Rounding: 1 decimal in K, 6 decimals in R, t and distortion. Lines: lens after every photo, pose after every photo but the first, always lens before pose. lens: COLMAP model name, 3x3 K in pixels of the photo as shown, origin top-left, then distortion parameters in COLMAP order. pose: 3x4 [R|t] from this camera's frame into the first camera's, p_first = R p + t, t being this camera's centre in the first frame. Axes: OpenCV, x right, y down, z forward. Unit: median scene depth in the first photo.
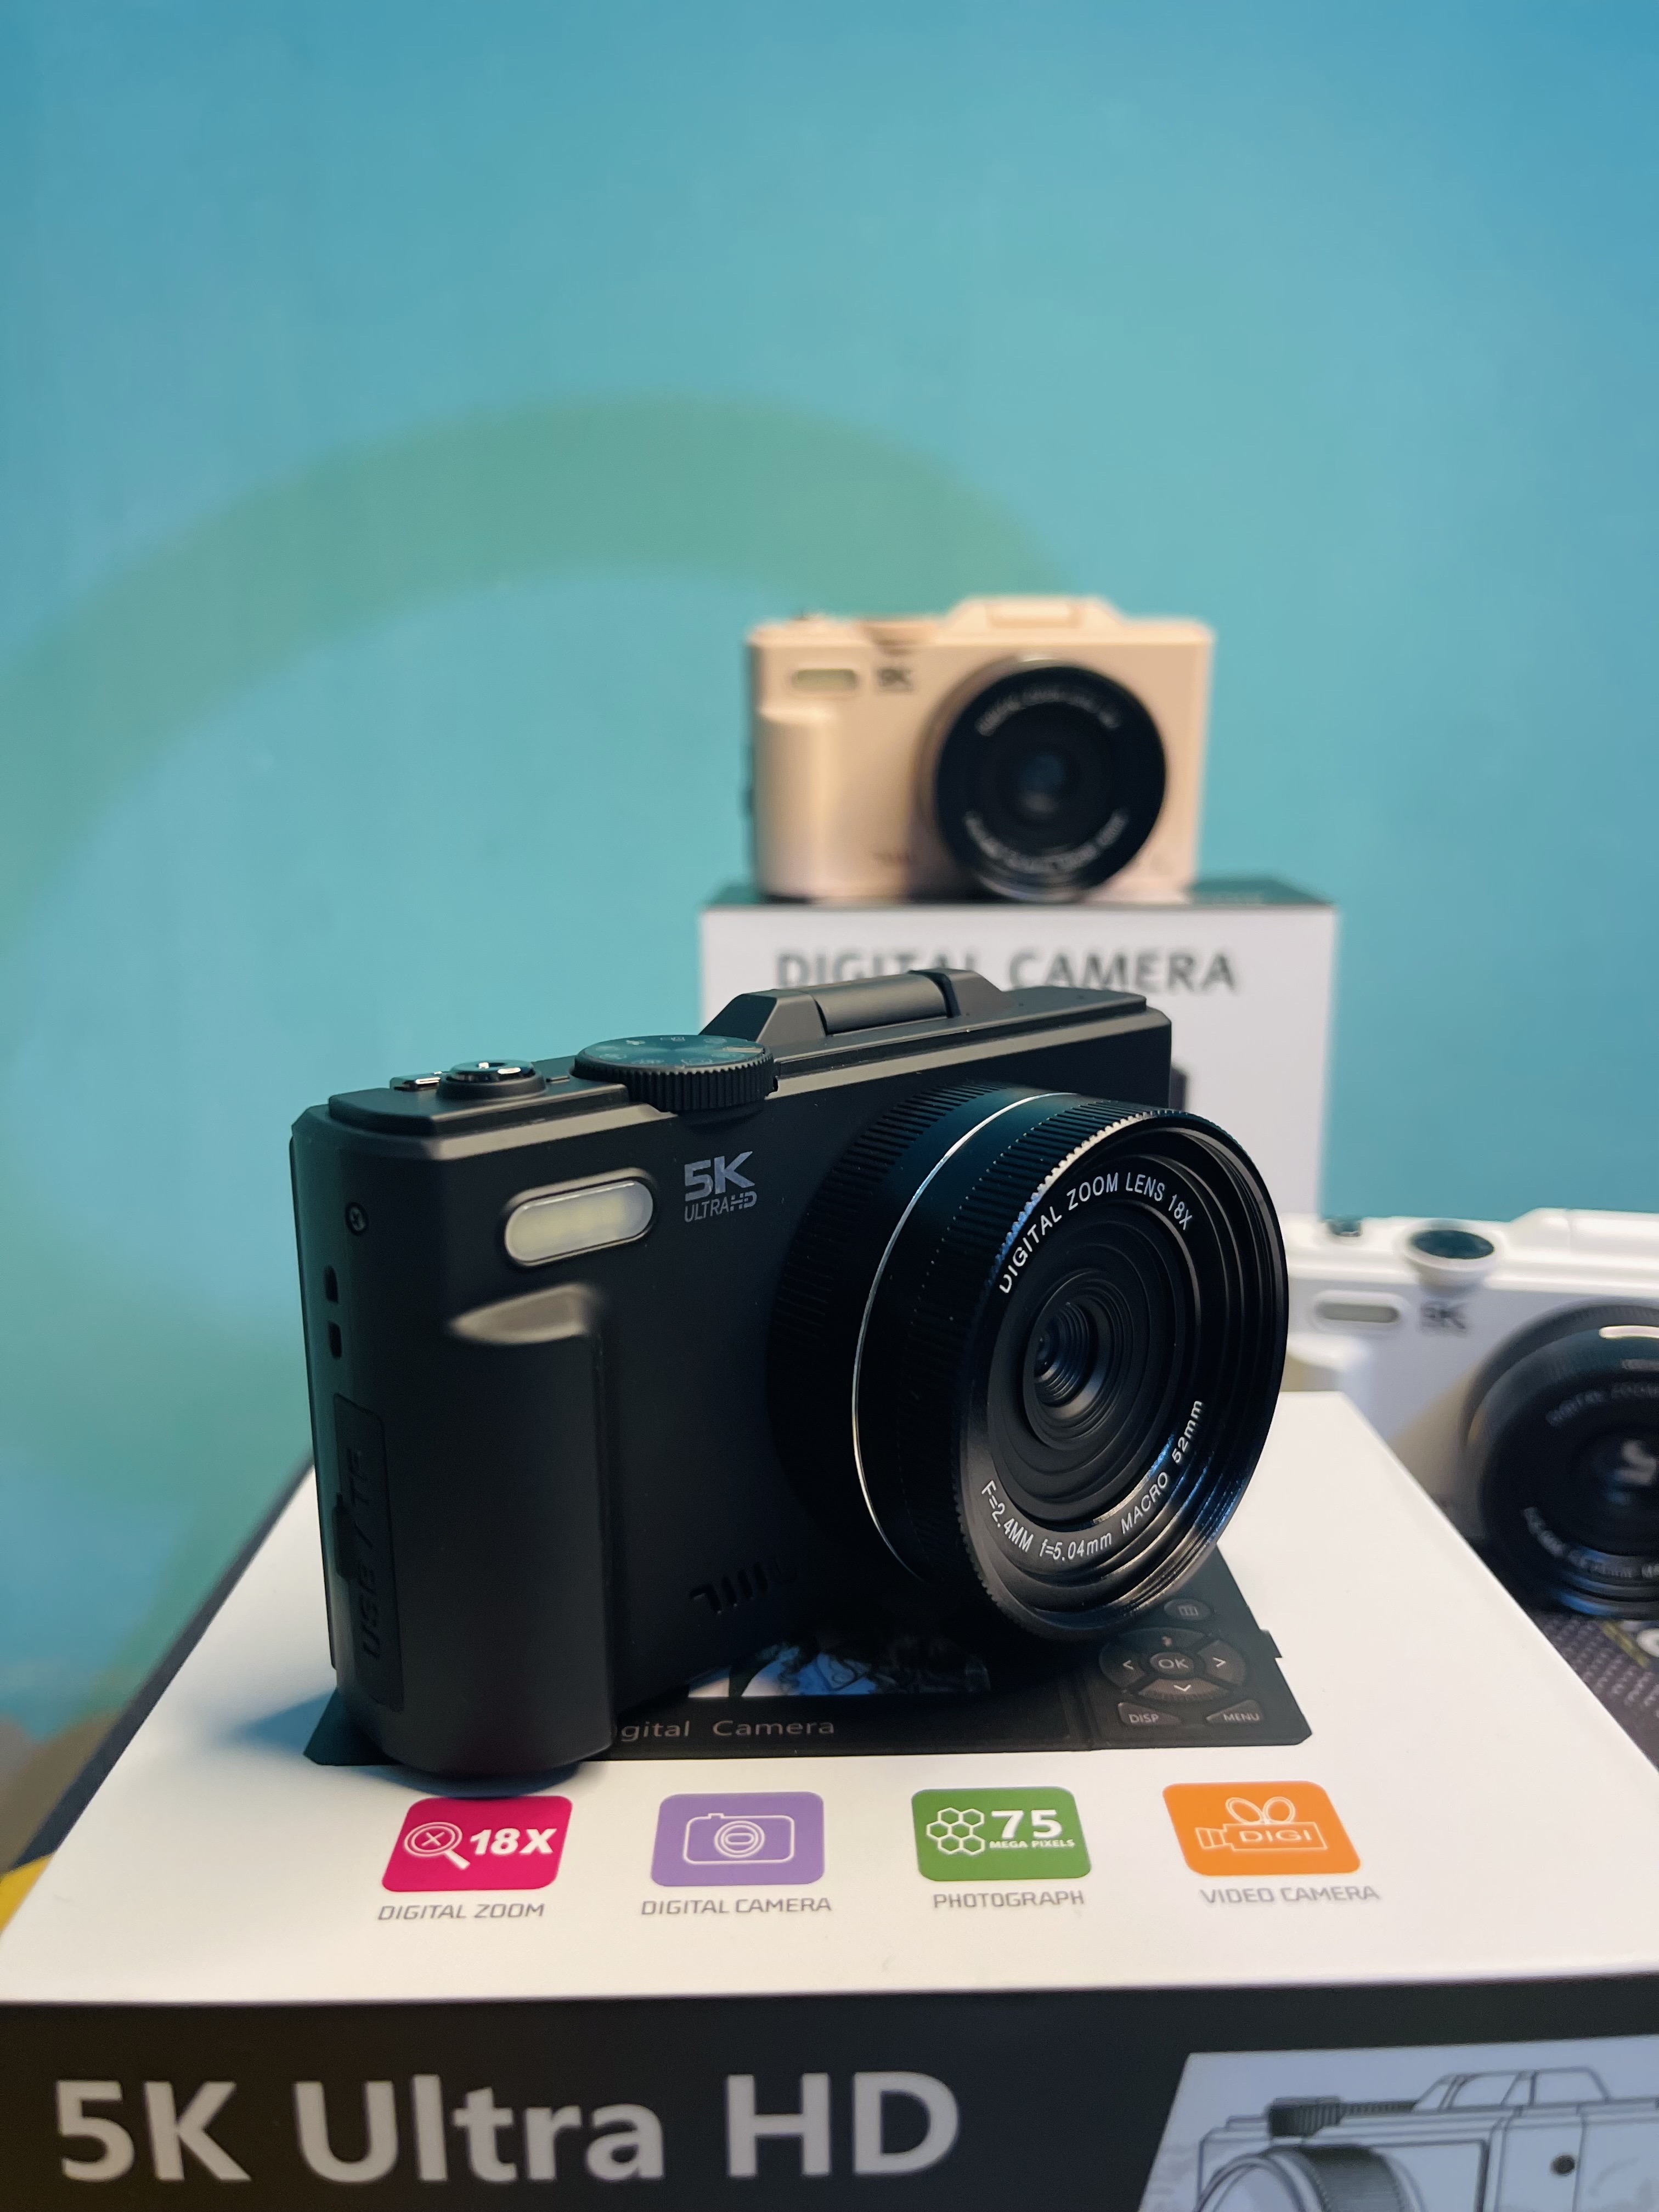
lens RADIAL K [[1664.3, 0, 780.3], [0, 1664.3, 1106.4], [0, 0, 1]] dist [0.040933, -0.070105]
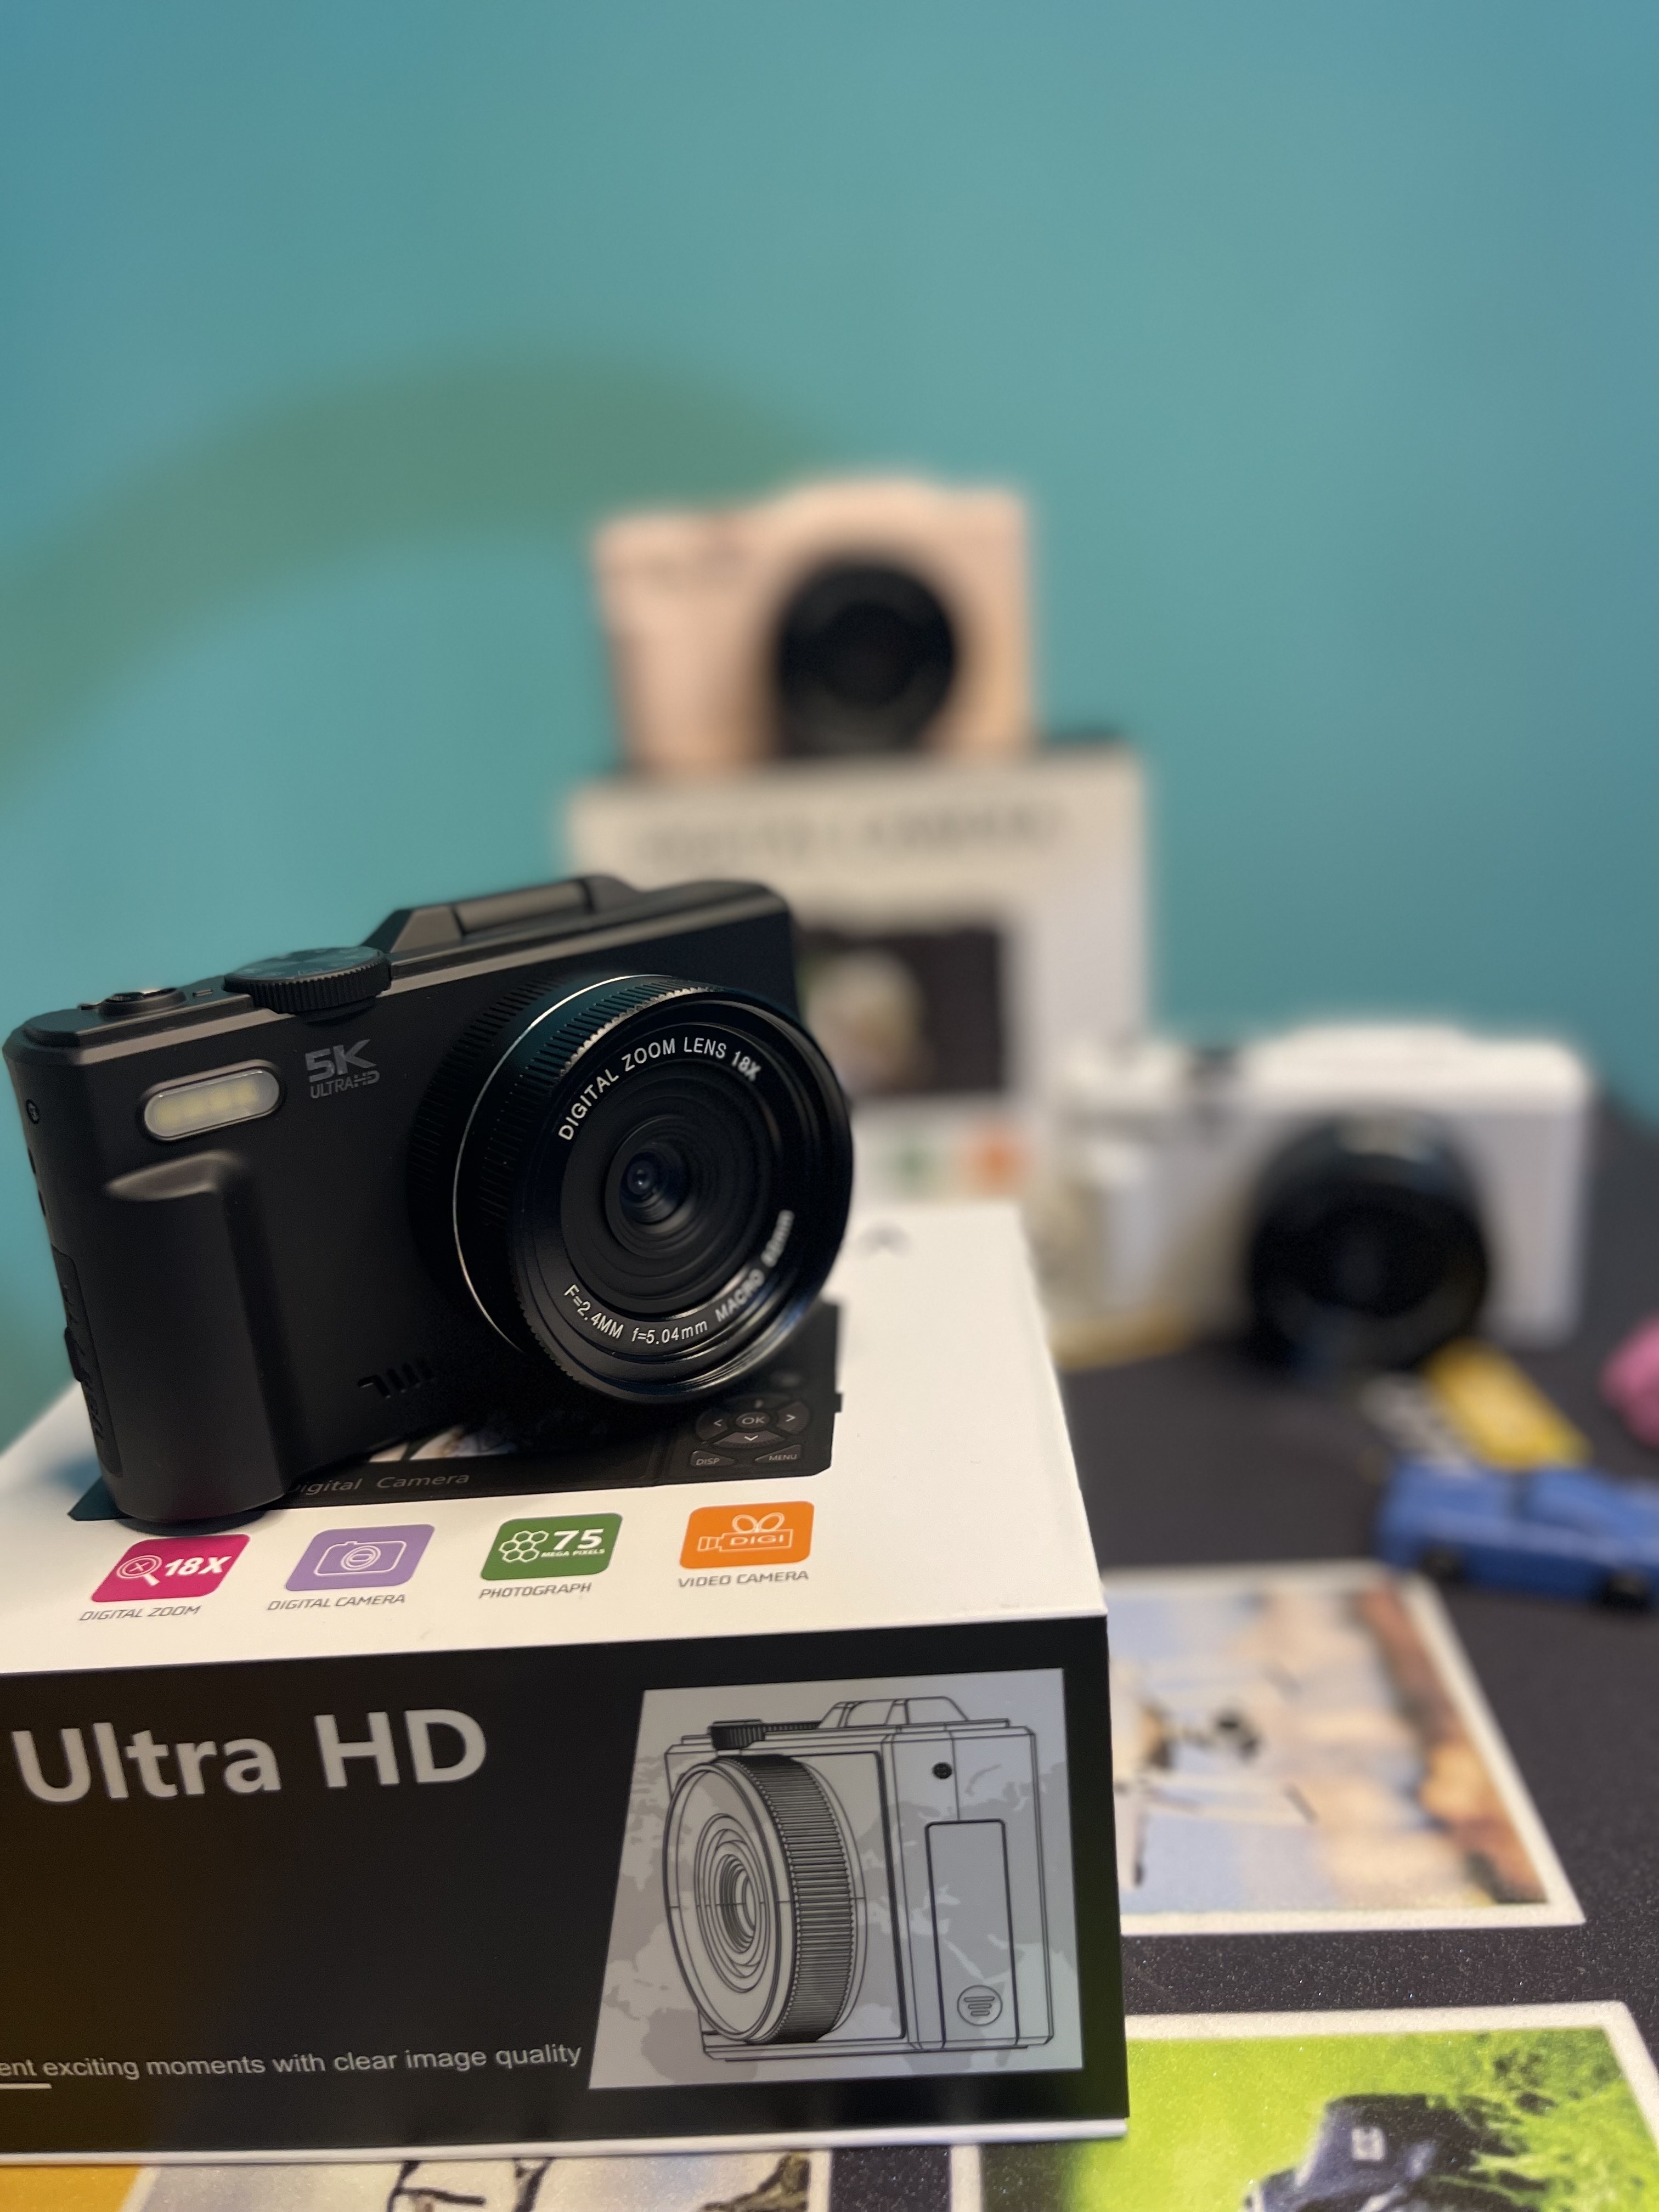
lens RADIAL K [[1700.8, 0, 829.5], [0, 1700.8, 1106.0], [0, 0, 1]] dist [0.071471, -0.074739]
pose [[0.995548, -0.053173, -0.077831, 0.478949], [0.061099, 0.992774, 0.103280, -0.039265], [0.071777, -0.107576, 0.991603, -0.296386]]
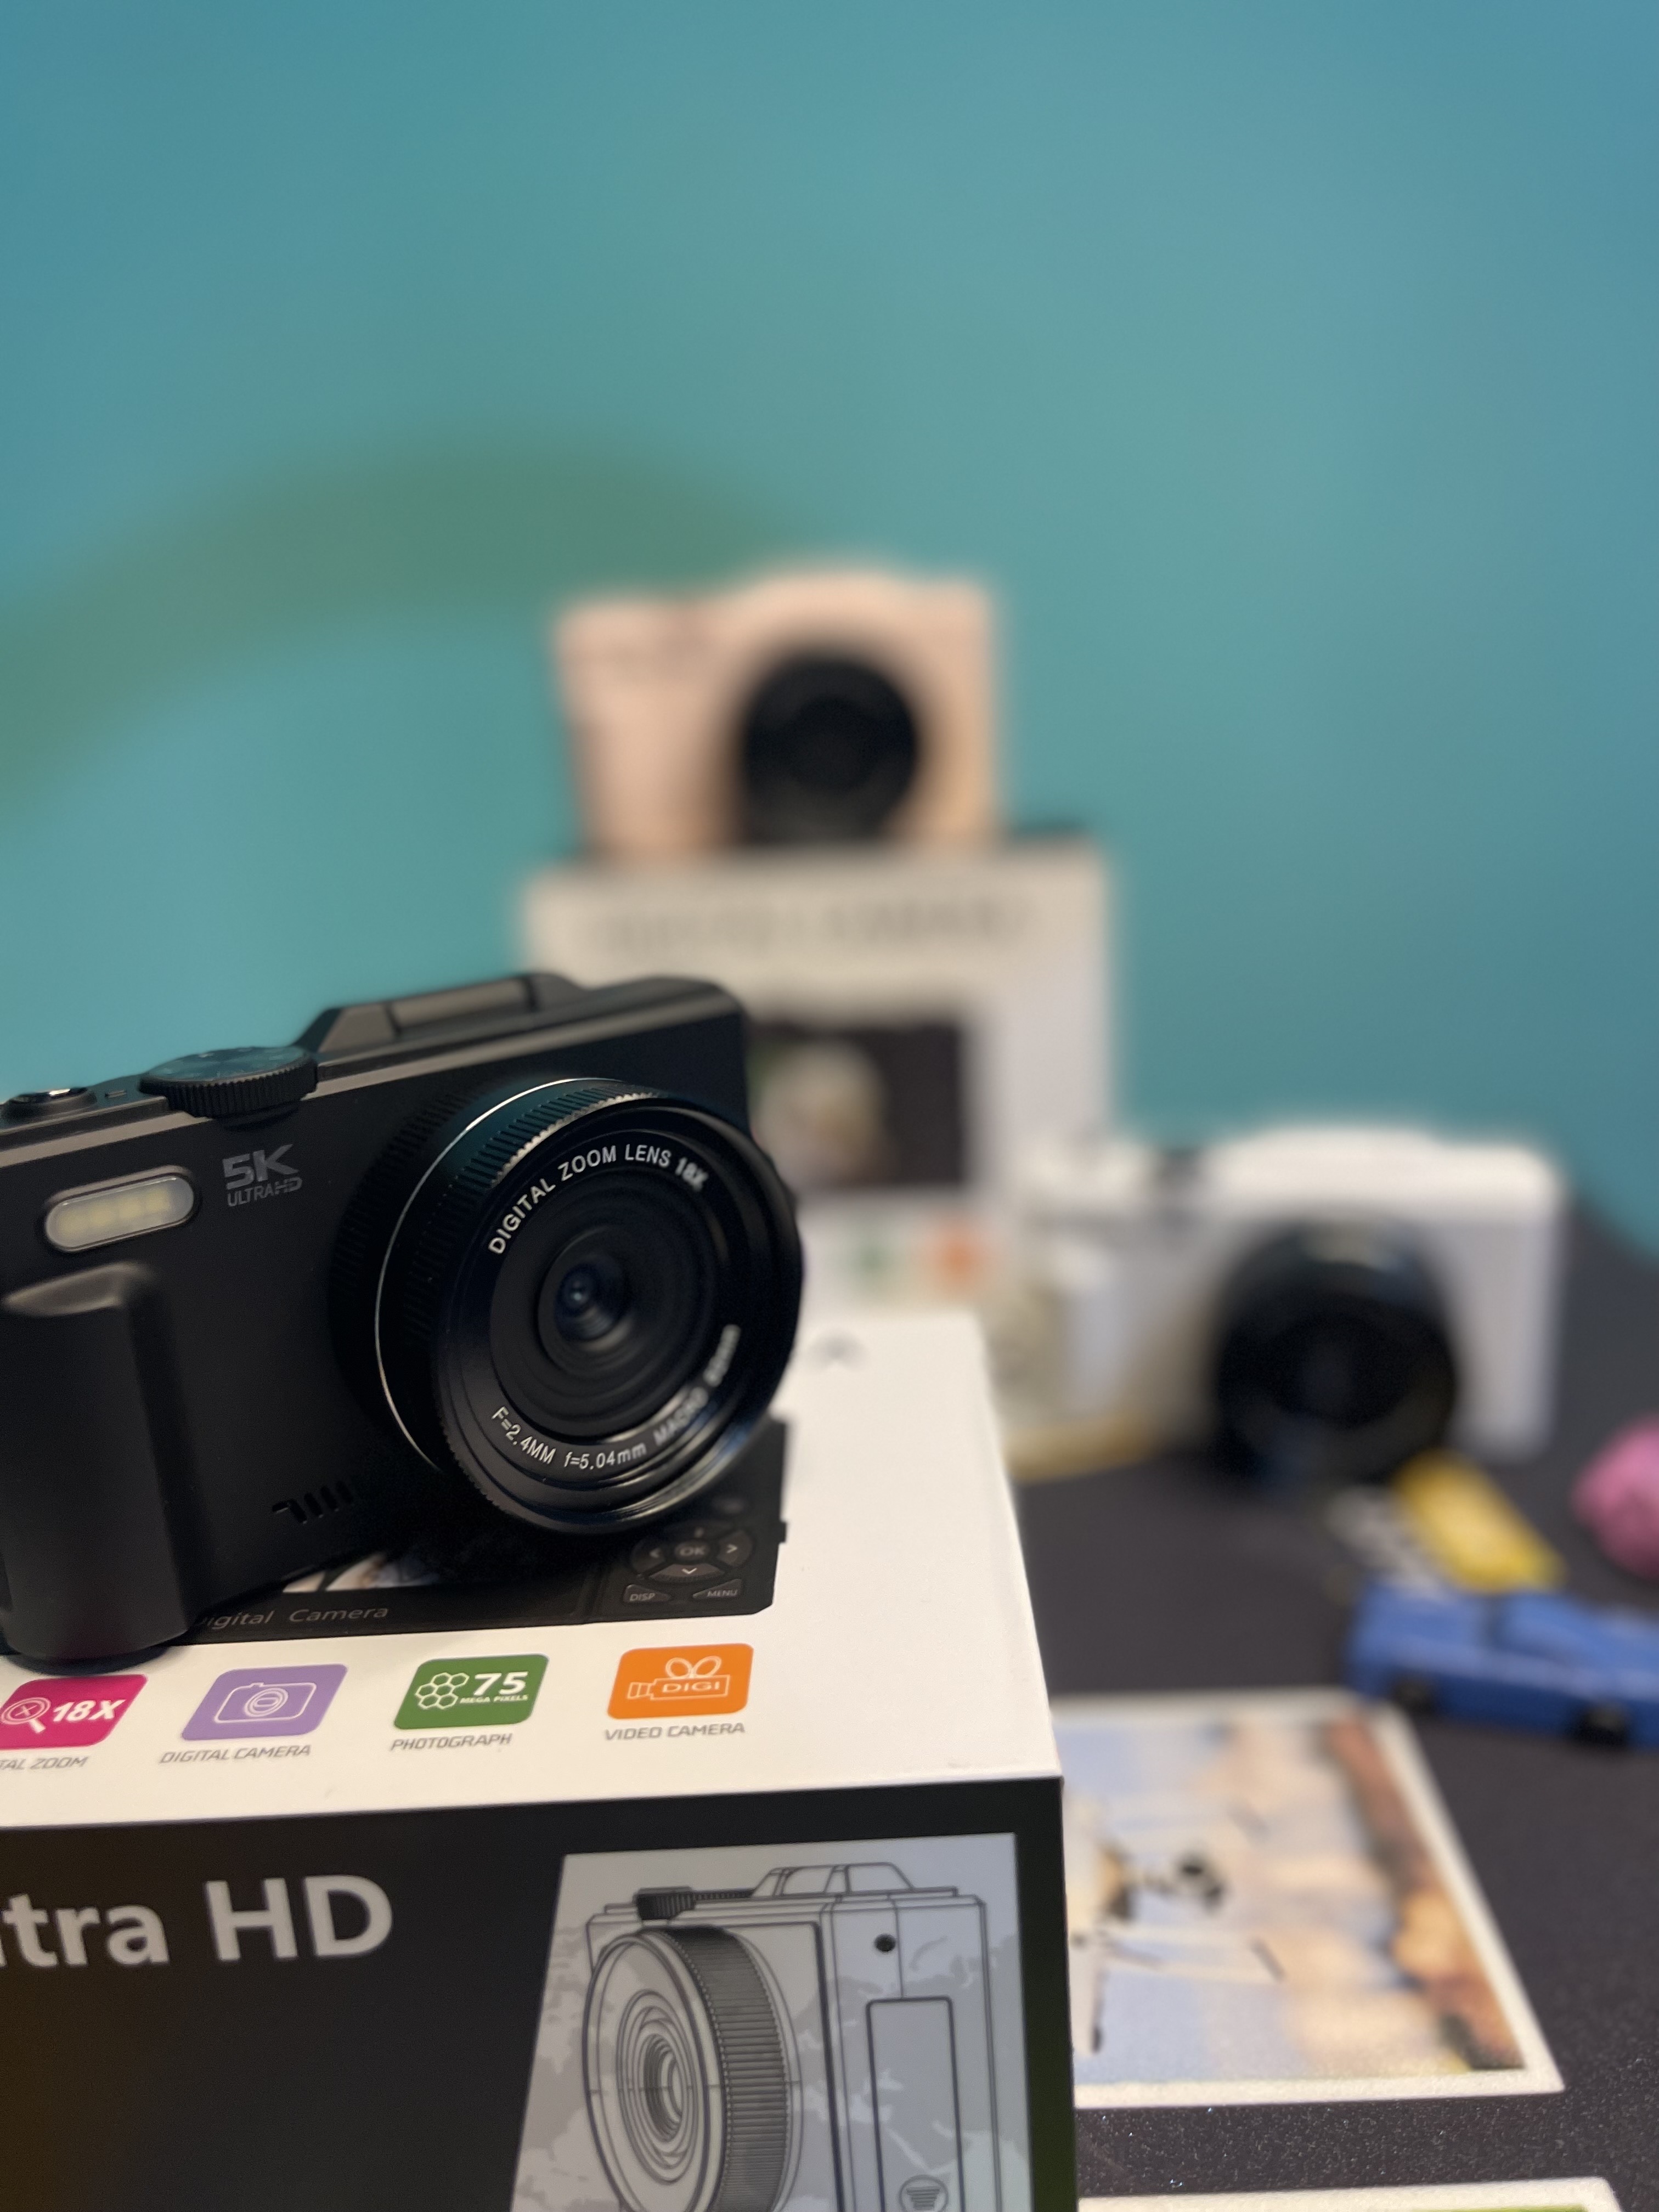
lens RADIAL K [[1709.3, 0, 838.8], [0, 1709.3, 1098.6], [0, 0, 1]] dist [0.068718, -0.081814]
pose [[0.997712, -0.044384, -0.051005, 0.491803], [0.047162, 0.997393, 0.054618, -0.060946], [0.048448, -0.056898, 0.997204, -0.238130]]
